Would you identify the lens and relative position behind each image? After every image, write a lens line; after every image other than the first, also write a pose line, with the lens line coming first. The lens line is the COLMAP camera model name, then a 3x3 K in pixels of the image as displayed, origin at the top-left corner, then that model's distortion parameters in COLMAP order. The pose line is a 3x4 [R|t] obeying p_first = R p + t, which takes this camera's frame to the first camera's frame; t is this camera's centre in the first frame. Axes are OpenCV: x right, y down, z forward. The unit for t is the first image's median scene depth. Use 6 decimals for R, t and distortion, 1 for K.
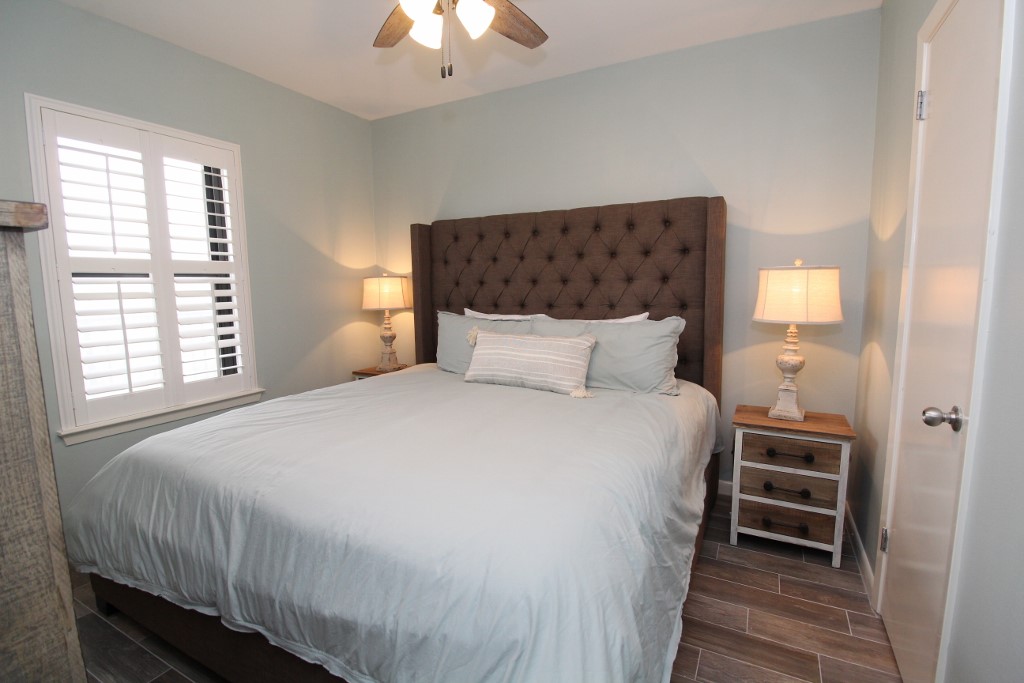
lens RADIAL K [[477.4, 0, 516.3], [0, 477.4, 342.9], [0, 0, 1]] dist [-0.018668, -0.007155]
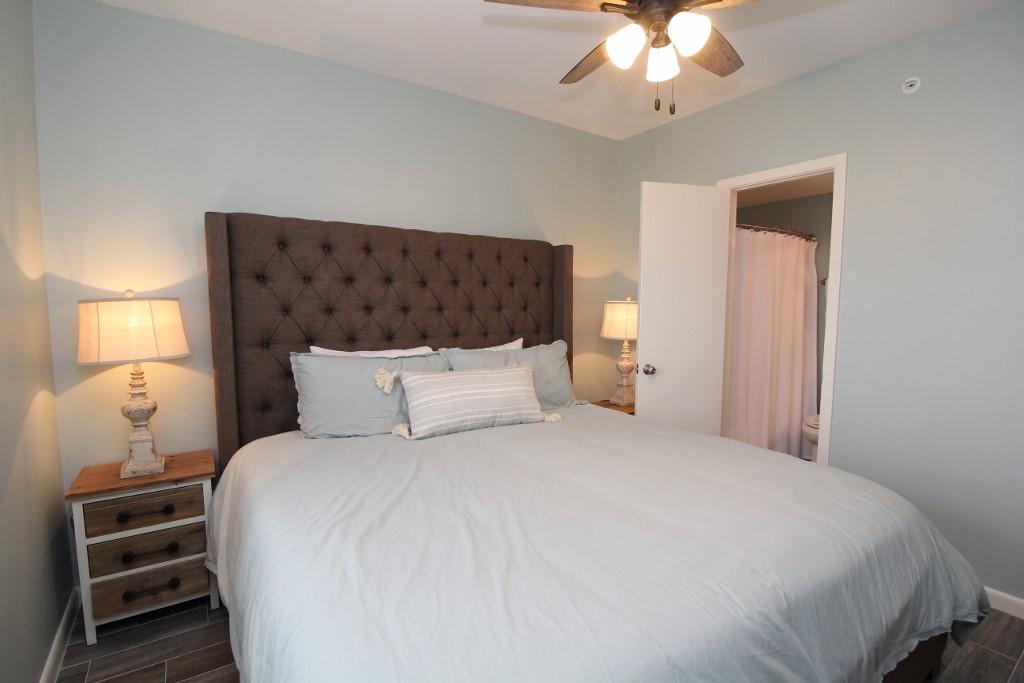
lens RADIAL K [[477.4, 0, 510.6], [0, 477.4, 341.0], [0, 0, 1]] dist [-0.018668, -0.007155]
pose [[0.464764, -0.049907, 0.884027, -0.654206], [0.105236, 0.994447, 0.000814, -0.055884], [-0.879159, 0.092653, 0.467435, 0.465383]]
